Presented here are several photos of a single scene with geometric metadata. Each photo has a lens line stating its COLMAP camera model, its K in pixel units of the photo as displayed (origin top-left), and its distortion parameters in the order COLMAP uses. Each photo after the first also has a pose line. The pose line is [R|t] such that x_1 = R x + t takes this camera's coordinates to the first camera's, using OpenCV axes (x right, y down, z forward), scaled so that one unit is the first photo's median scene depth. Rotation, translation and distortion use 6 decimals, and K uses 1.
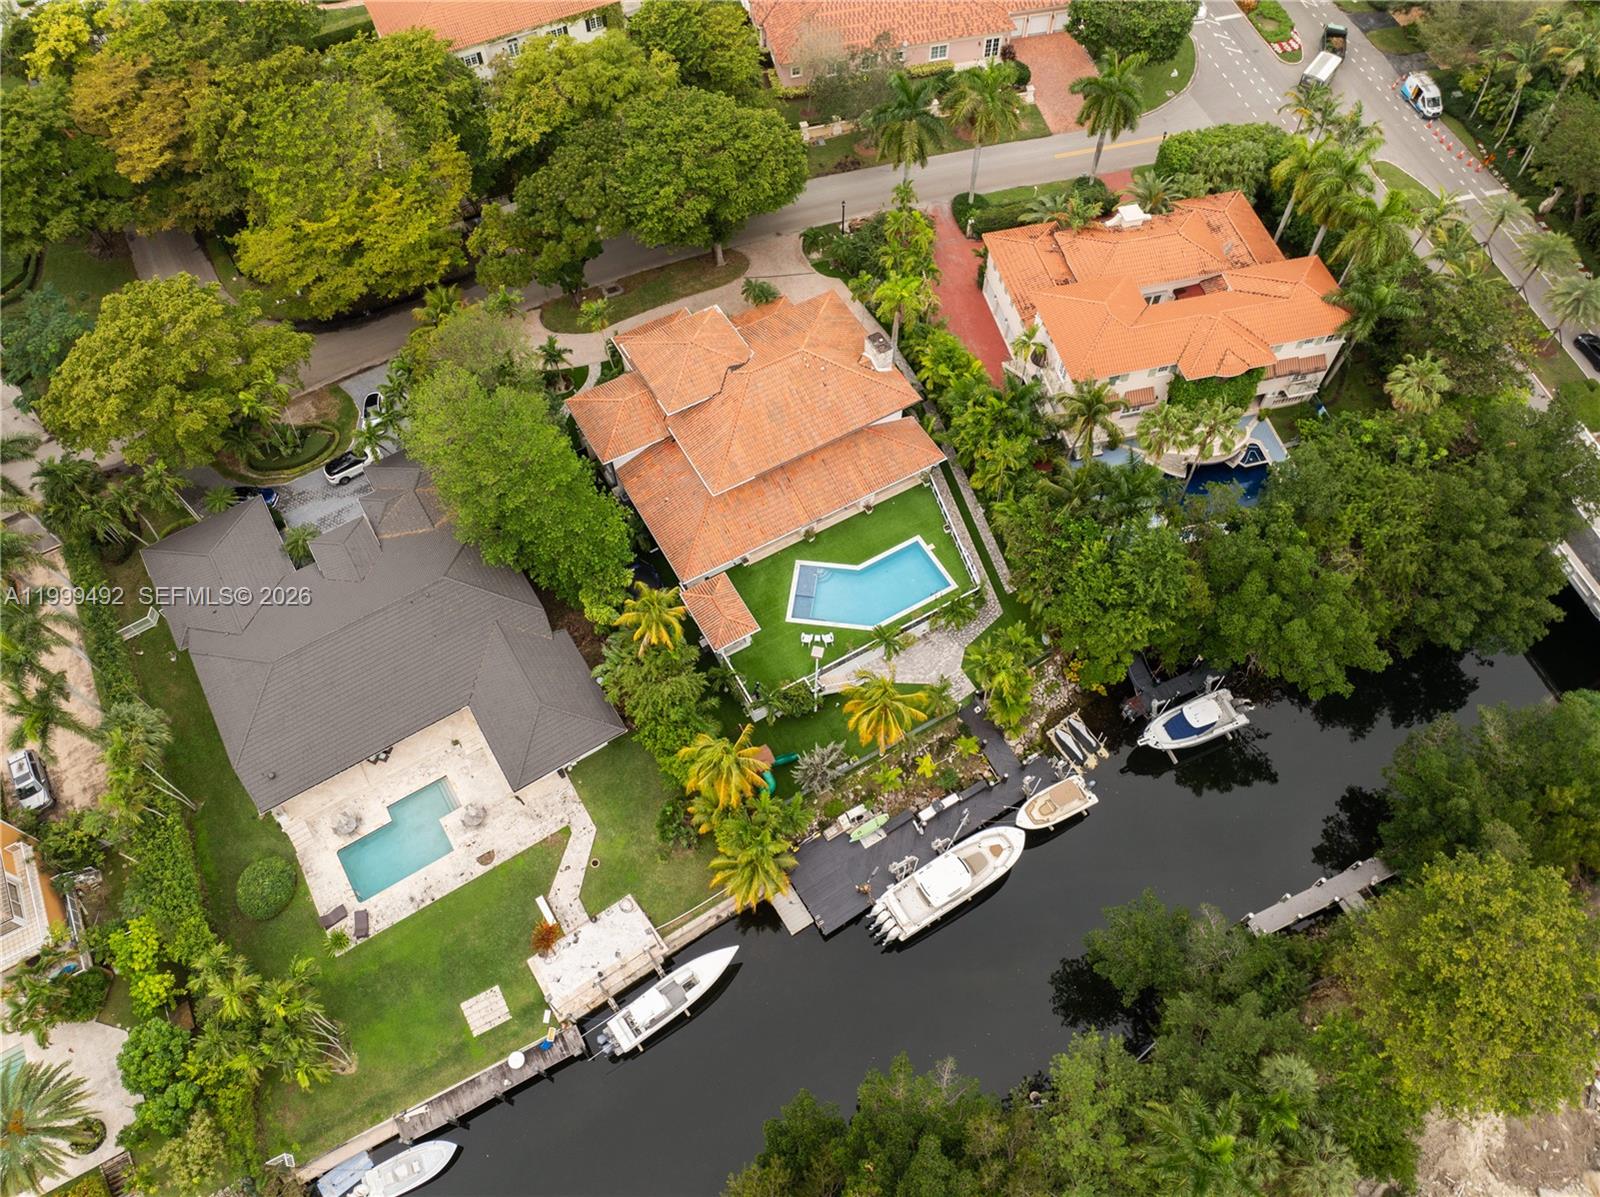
lens RADIAL K [[1129.0, 0, 800.0], [0, 1129.0, 598.5], [0, 0, 1]] dist [-0.033630, 0.000574]
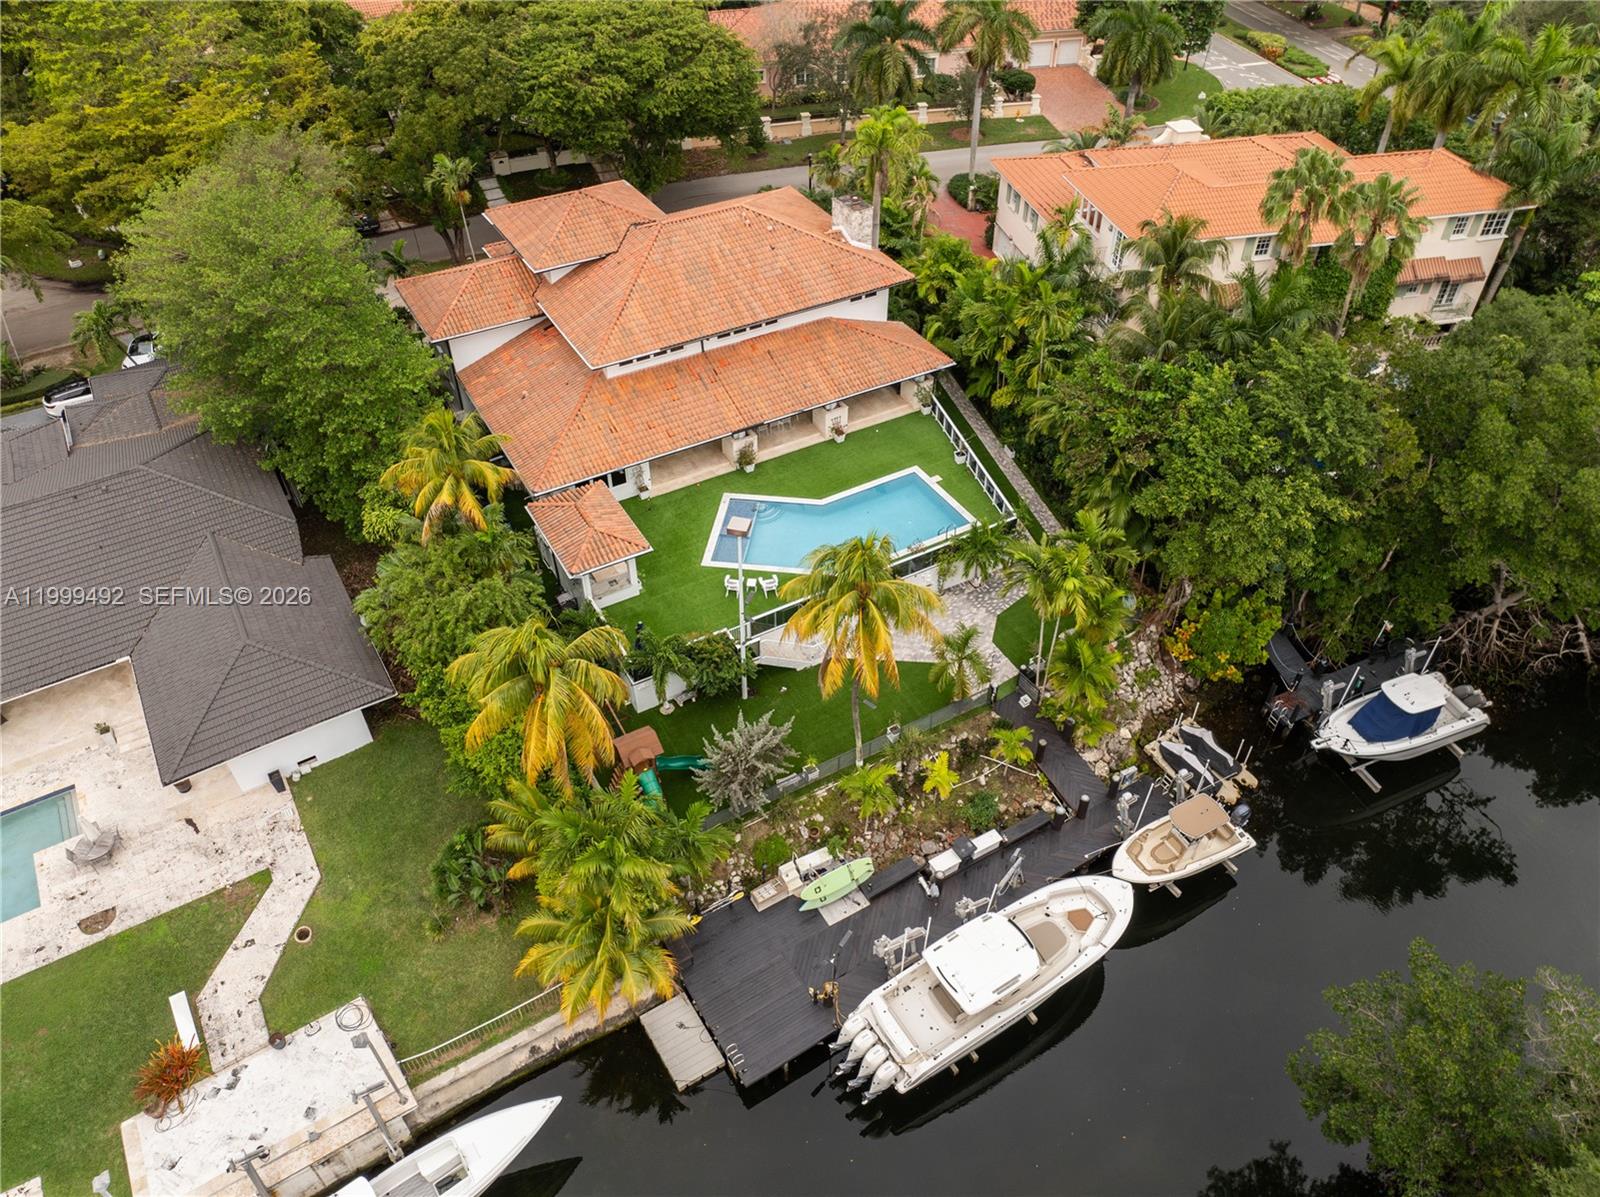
lens RADIAL K [[1130.2, 0, 800.0], [0, 1130.2, 598.5], [0, 0, 1]] dist [-0.044954, 0.013628]
pose [[0.999961, 0.007790, 0.004068, 0.040479], [-0.006286, 0.957492, -0.288390, 0.225181], [-0.006141, 0.288354, 0.957504, 0.447525]]
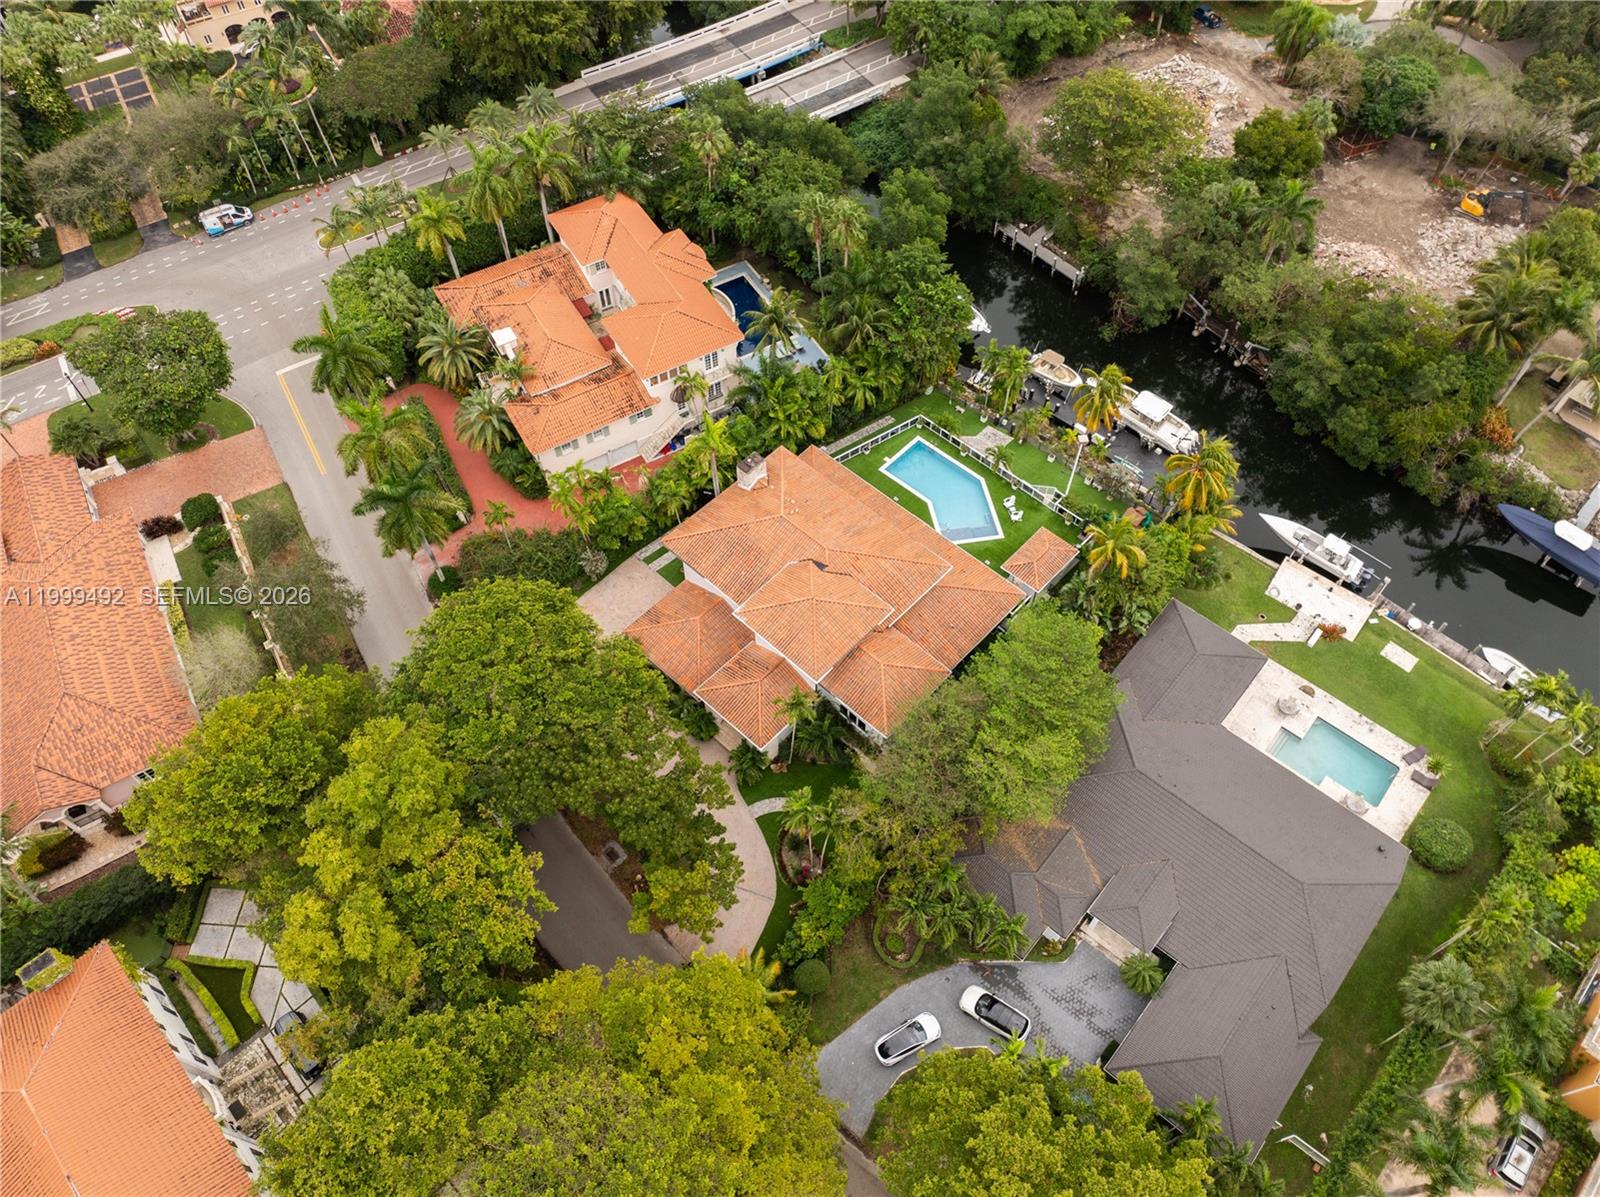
lens RADIAL K [[1130.2, 0, 800.0], [0, 1130.2, 598.5], [0, 0, 1]] dist [-0.044954, 0.013628]
pose [[-0.291736, -0.785766, 0.545401, -0.656891], [0.828438, 0.077439, 0.554701, -0.821425], [-0.478100, 0.613657, 0.628367, 0.447769]]
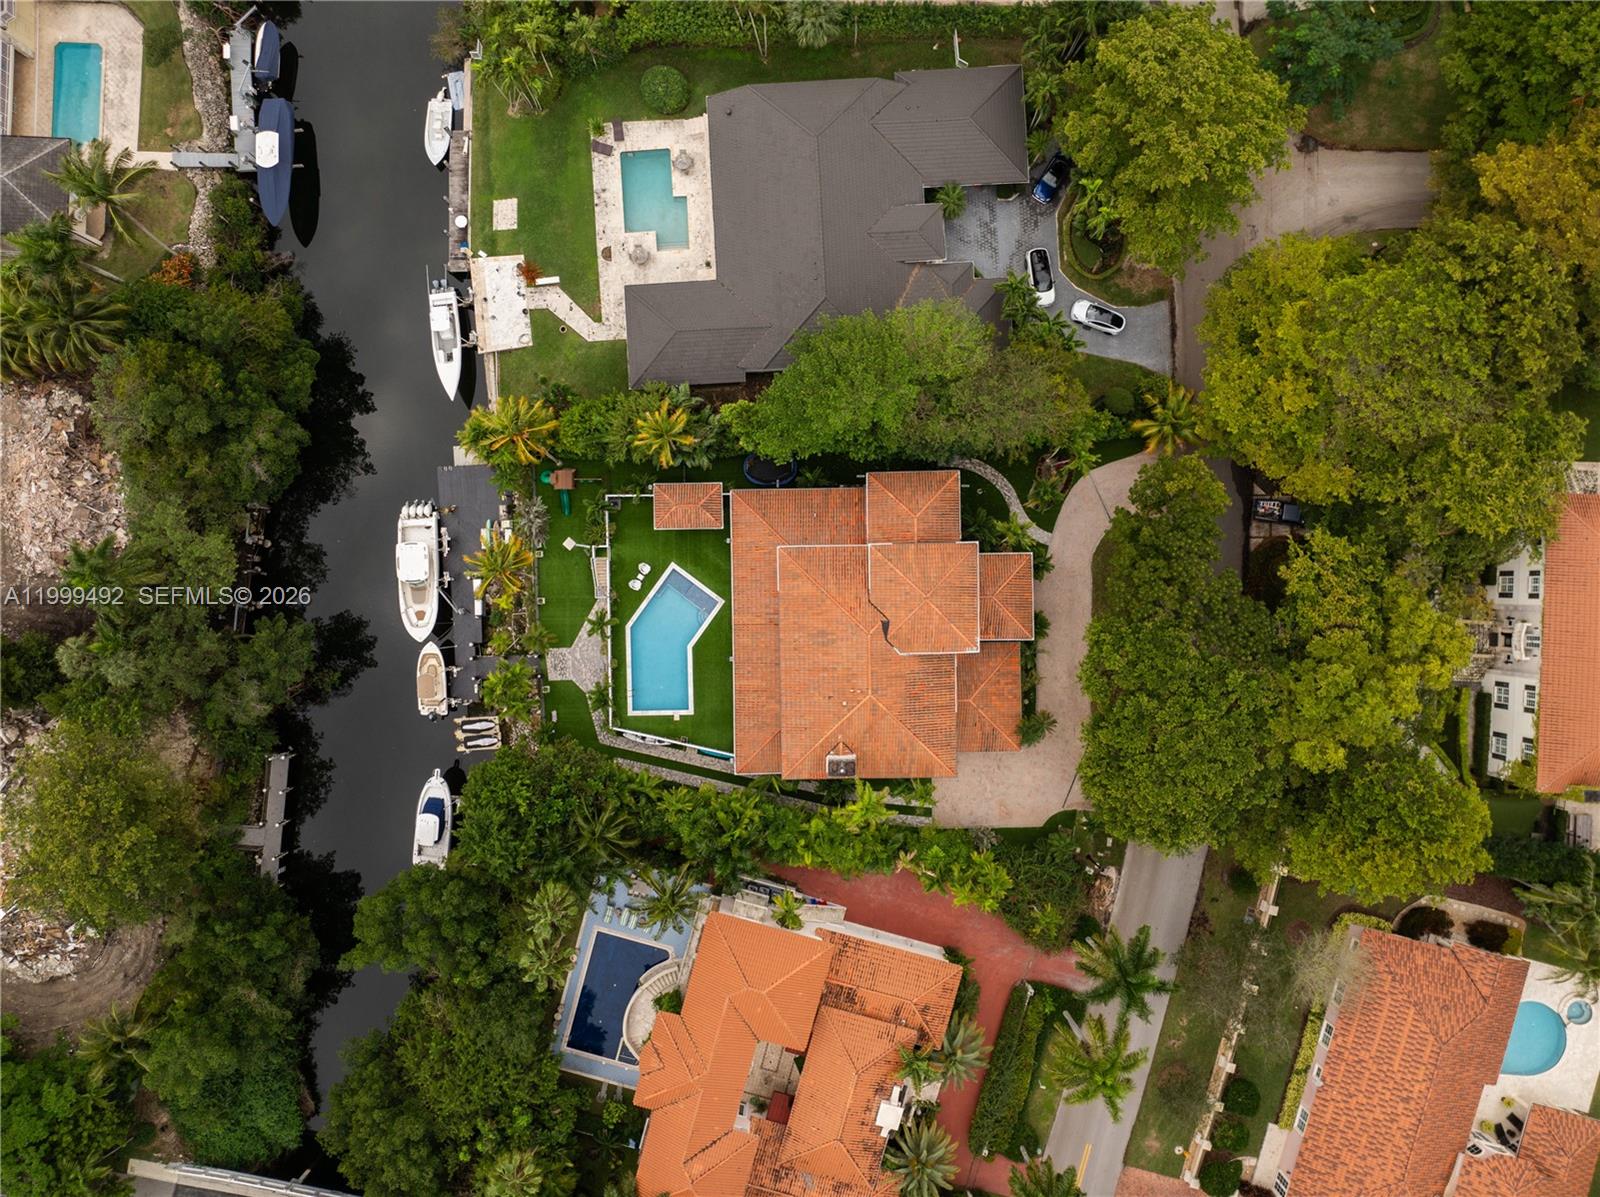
lens RADIAL K [[1129.0, 0, 800.0], [0, 1129.0, 598.5], [0, 0, 1]] dist [-0.033630, 0.000574]
pose [[-0.481012, 0.876532, 0.017841, -0.065664], [-0.749394, -0.421634, 0.510524, -0.703041], [0.455013, 0.232198, 0.859679, 0.107255]]
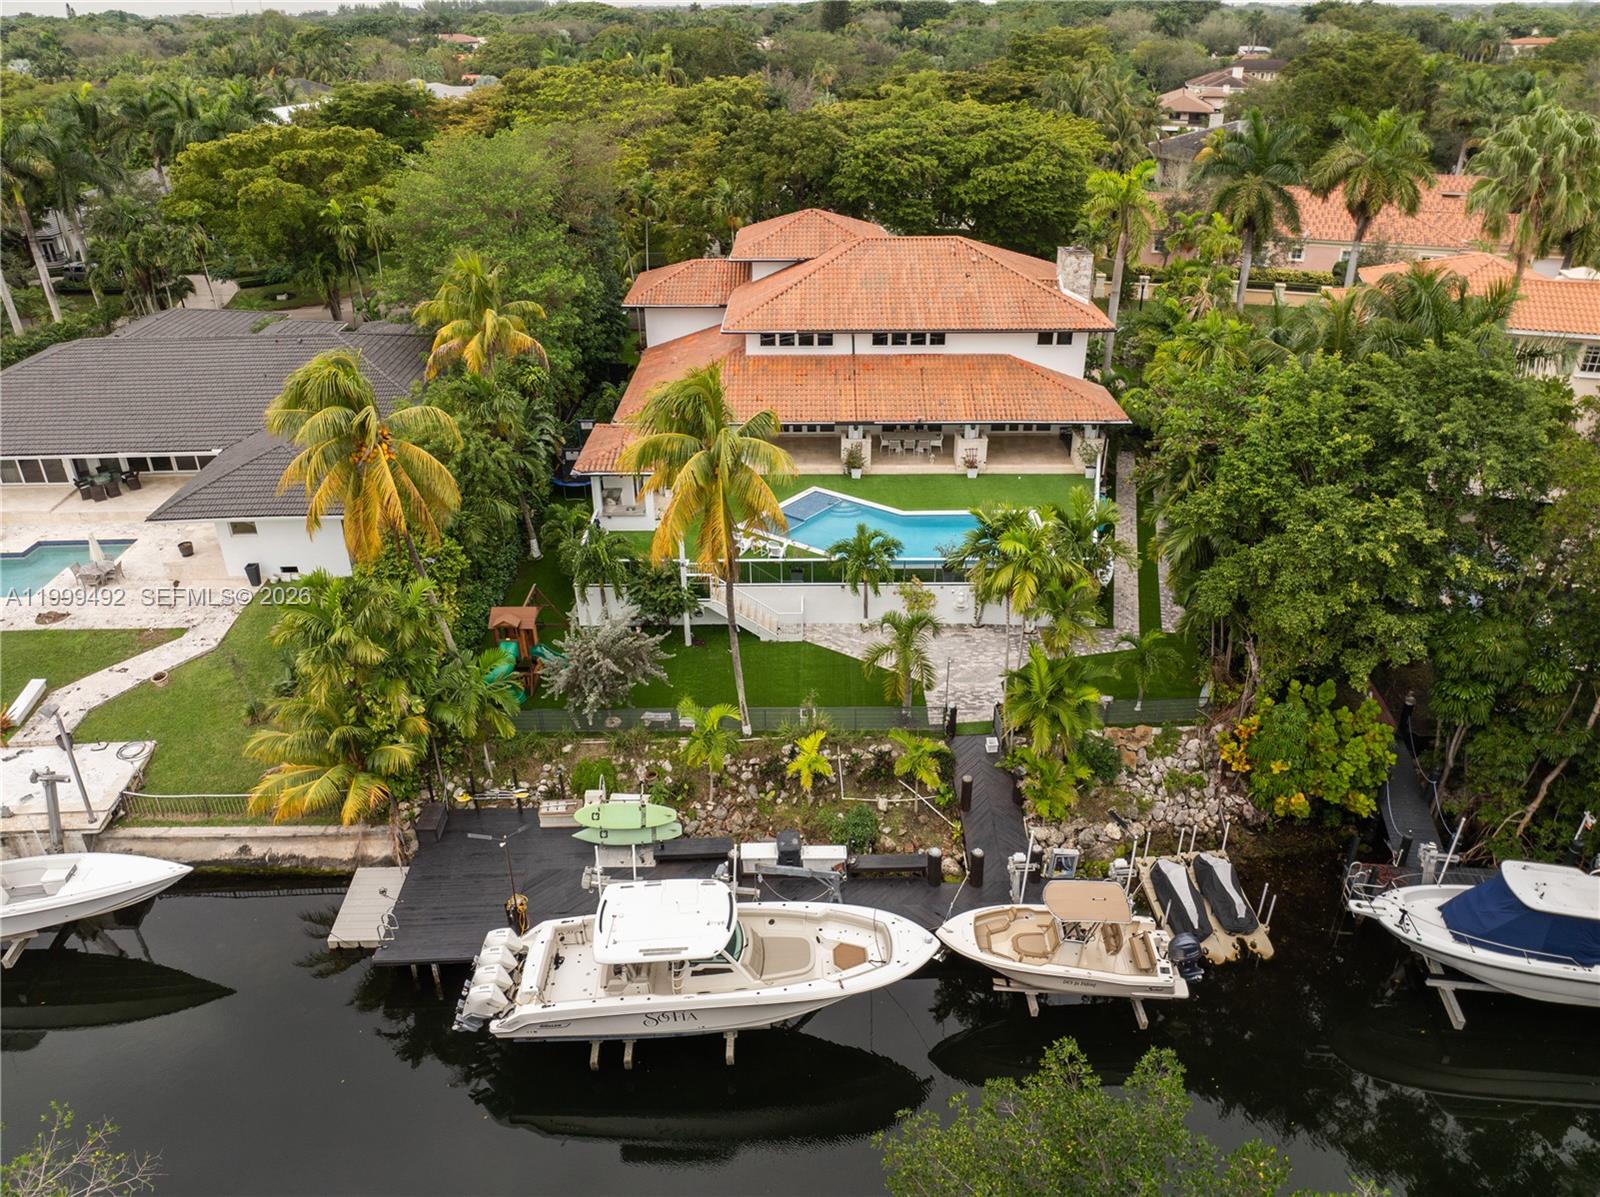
lens RADIAL K [[1129.0, 0, 800.0], [0, 1129.0, 598.5], [0, 0, 1]] dist [-0.033630, 0.000574]
pose [[0.864630, 0.239948, -0.441406, 0.286261], [-0.432353, 0.802866, -0.410459, 0.279173], [0.255901, 0.545738, 0.797925, 0.617728]]
